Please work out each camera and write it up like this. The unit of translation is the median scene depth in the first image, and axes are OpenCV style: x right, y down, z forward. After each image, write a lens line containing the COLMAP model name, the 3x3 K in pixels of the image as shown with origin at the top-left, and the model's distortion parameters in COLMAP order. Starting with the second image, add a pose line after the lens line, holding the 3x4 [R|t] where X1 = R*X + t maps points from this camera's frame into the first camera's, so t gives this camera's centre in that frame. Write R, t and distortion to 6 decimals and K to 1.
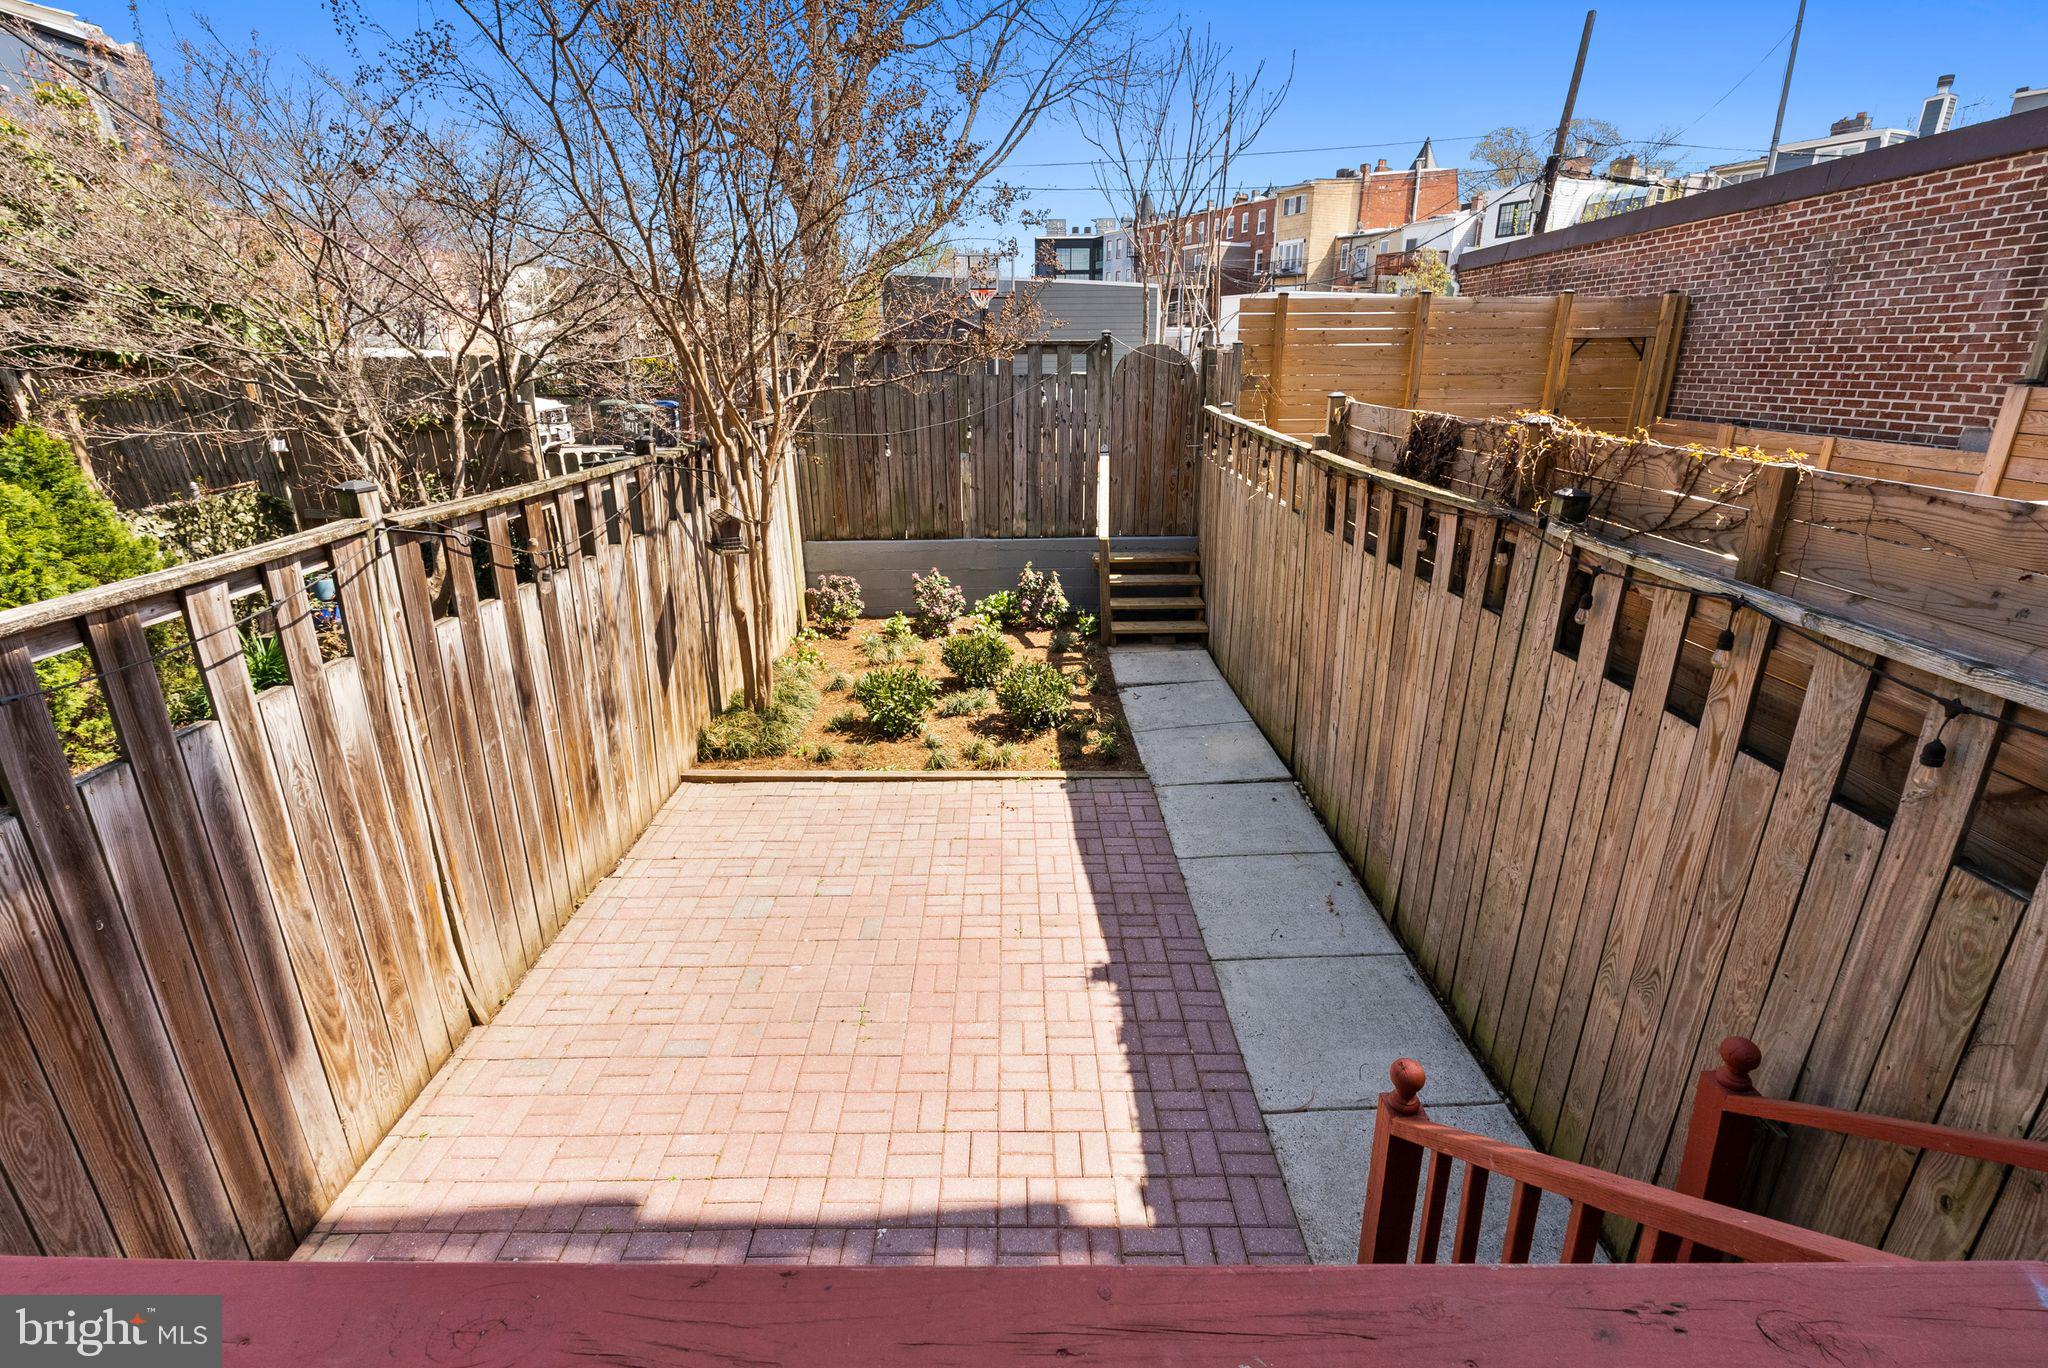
lens RADIAL K [[922.9, 0, 1023.1], [0, 922.9, 652.2], [0, 0, 1]] dist [-0.003984, 0.001129]
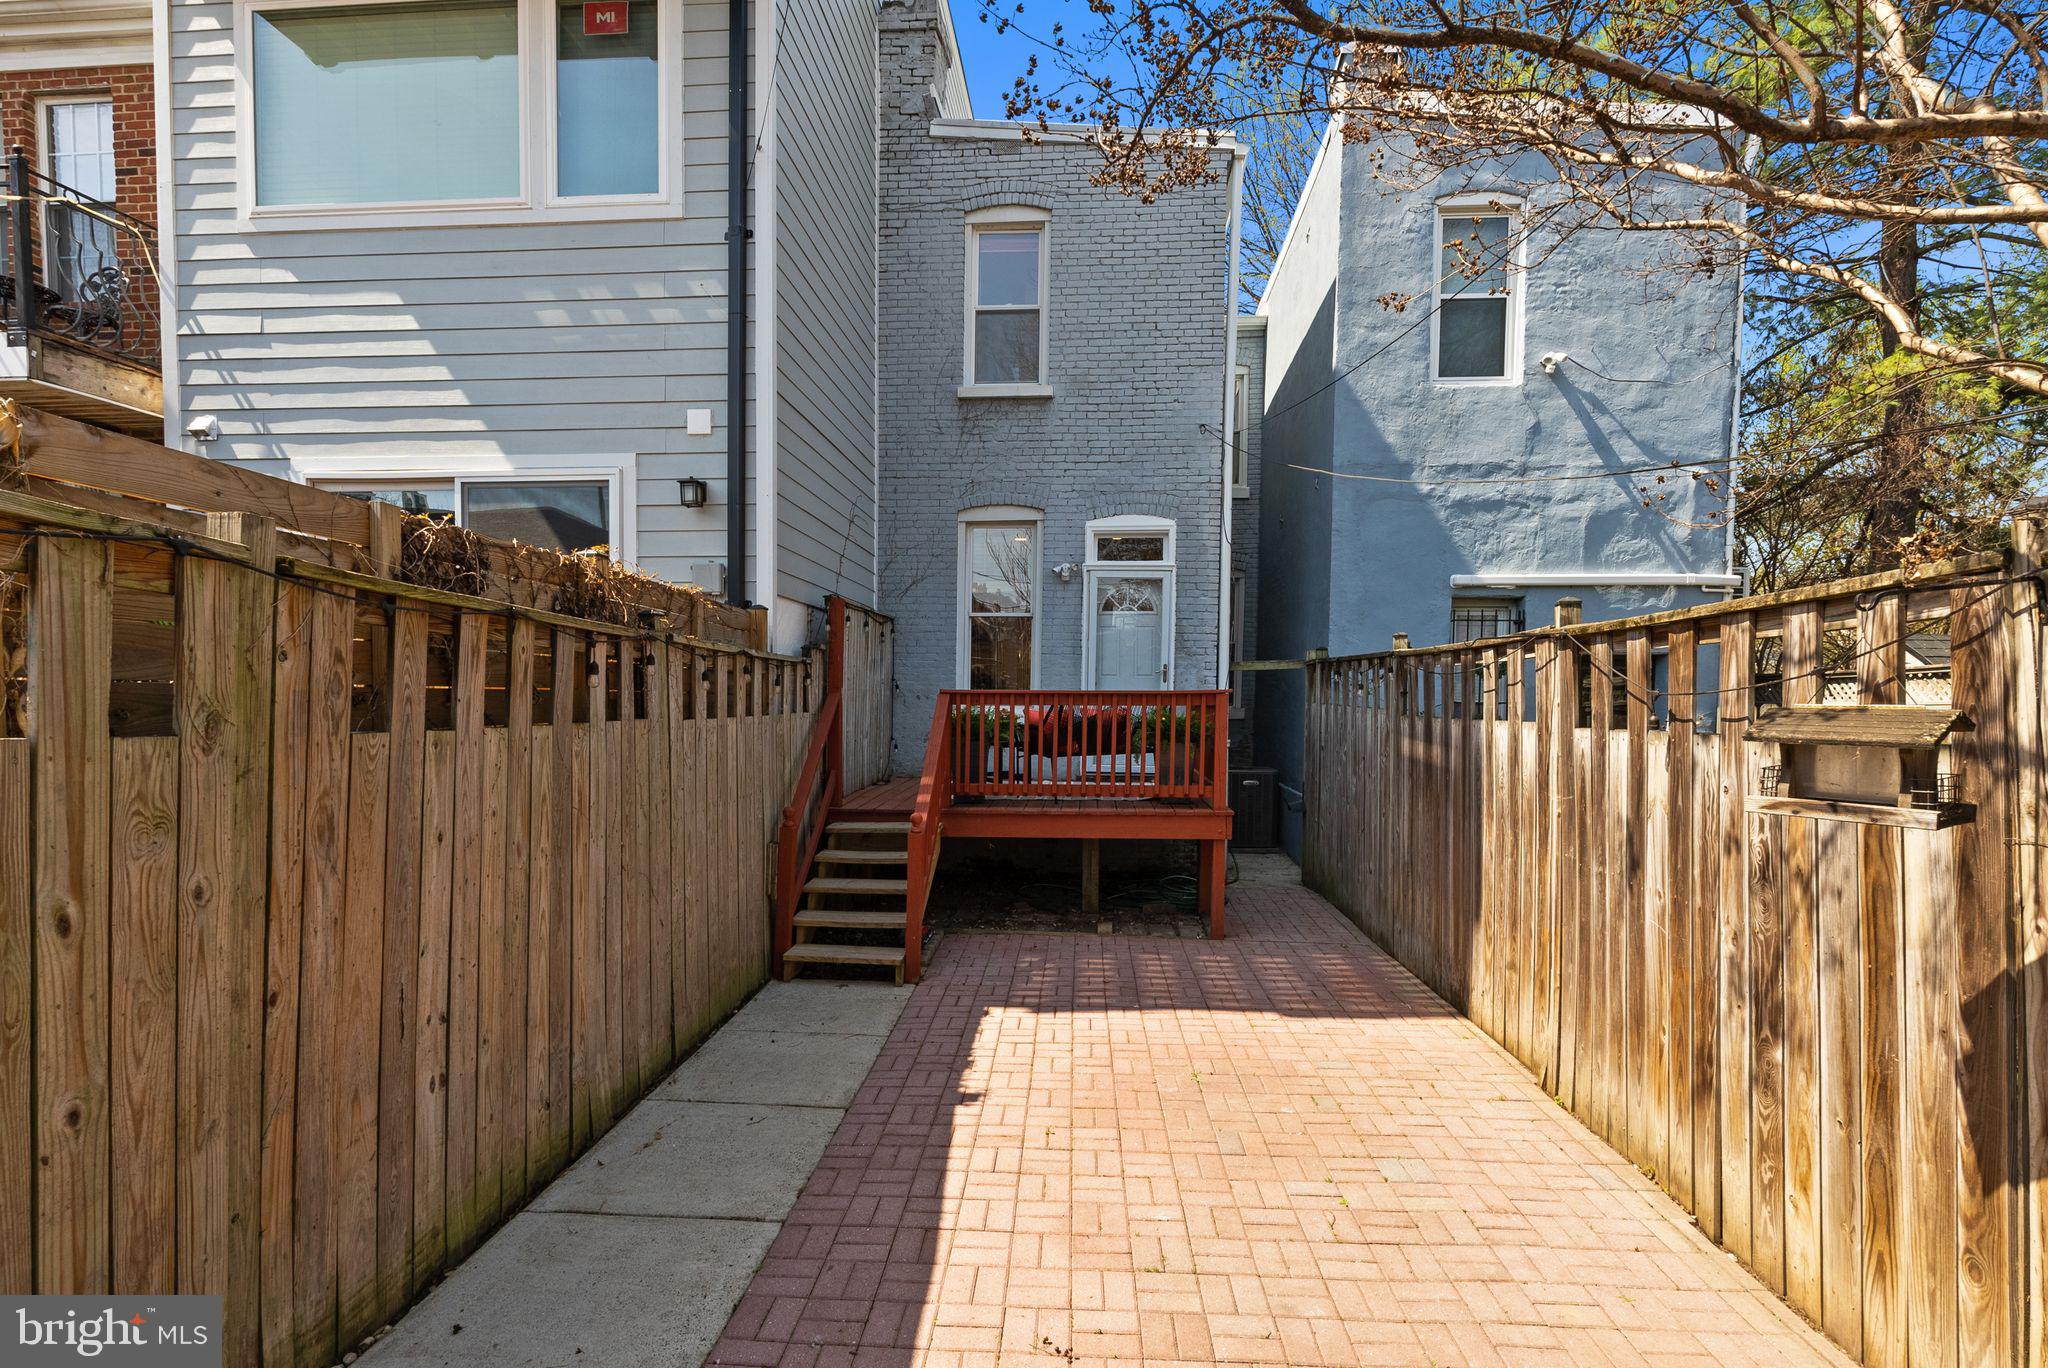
lens RADIAL K [[922.9, 0, 1023.1], [0, 922.9, 652.2], [0, 0, 1]] dist [-0.003984, 0.001129]
pose [[-0.997490, 0.002466, 0.070765, -0.047200], [0.020497, 0.966659, 0.255244, -0.394586], [-0.067776, 0.256054, -0.964284, 1.998795]]
